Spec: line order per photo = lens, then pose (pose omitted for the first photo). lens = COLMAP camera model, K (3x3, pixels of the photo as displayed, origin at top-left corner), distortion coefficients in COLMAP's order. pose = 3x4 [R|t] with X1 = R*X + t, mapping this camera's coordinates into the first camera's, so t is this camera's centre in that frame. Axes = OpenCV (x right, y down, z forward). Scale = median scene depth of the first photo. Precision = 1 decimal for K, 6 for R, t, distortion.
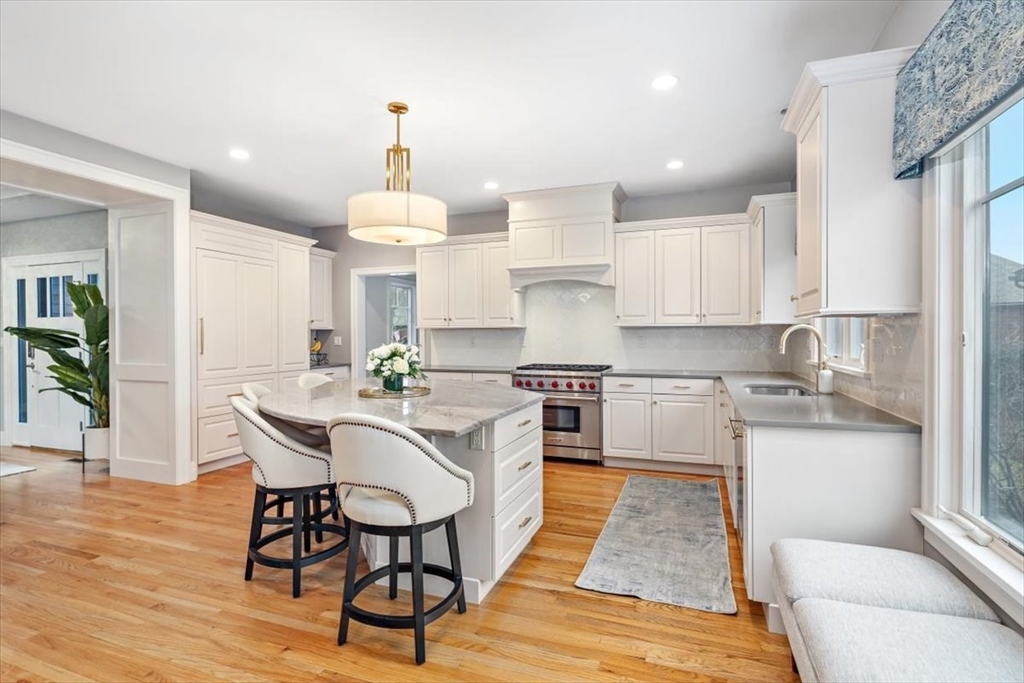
lens RADIAL K [[498.0, 0, 517.1], [0, 498.0, 341.0], [0, 0, 1]] dist [-0.002770, -0.000771]
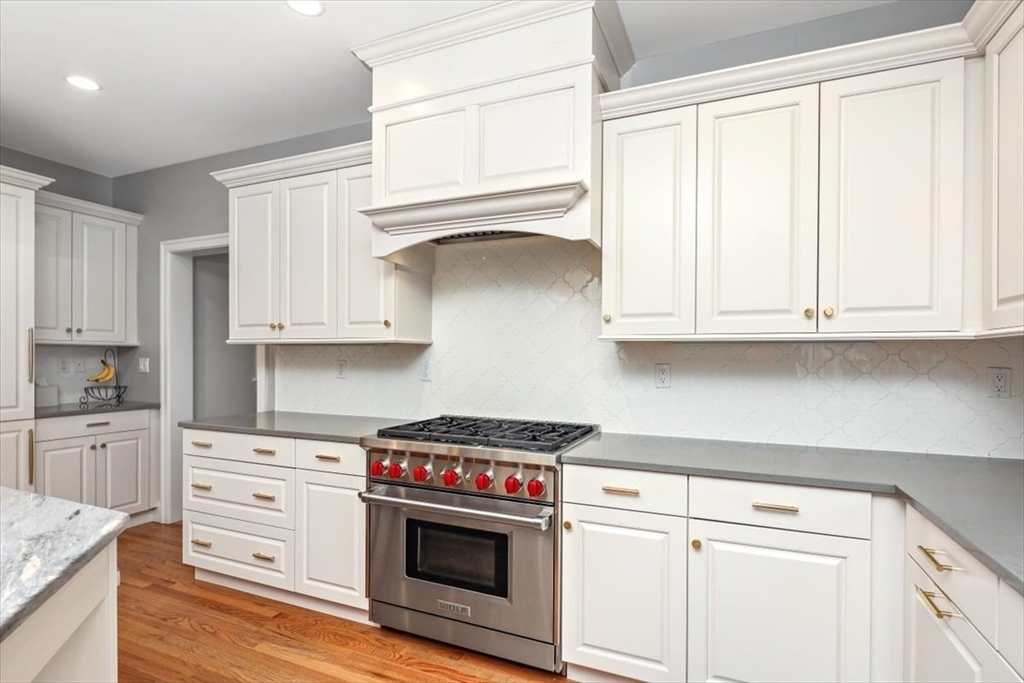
lens RADIAL K [[510.4, 0, 514.4], [0, 510.4, 354.6], [0, 0, 1]] dist [-0.005236, -0.000731]
pose [[0.998599, 0.009499, -0.052051, 0.150337], [-0.010435, 0.999788, -0.017751, -0.009341], [0.051871, 0.018269, 0.998487, 0.573751]]
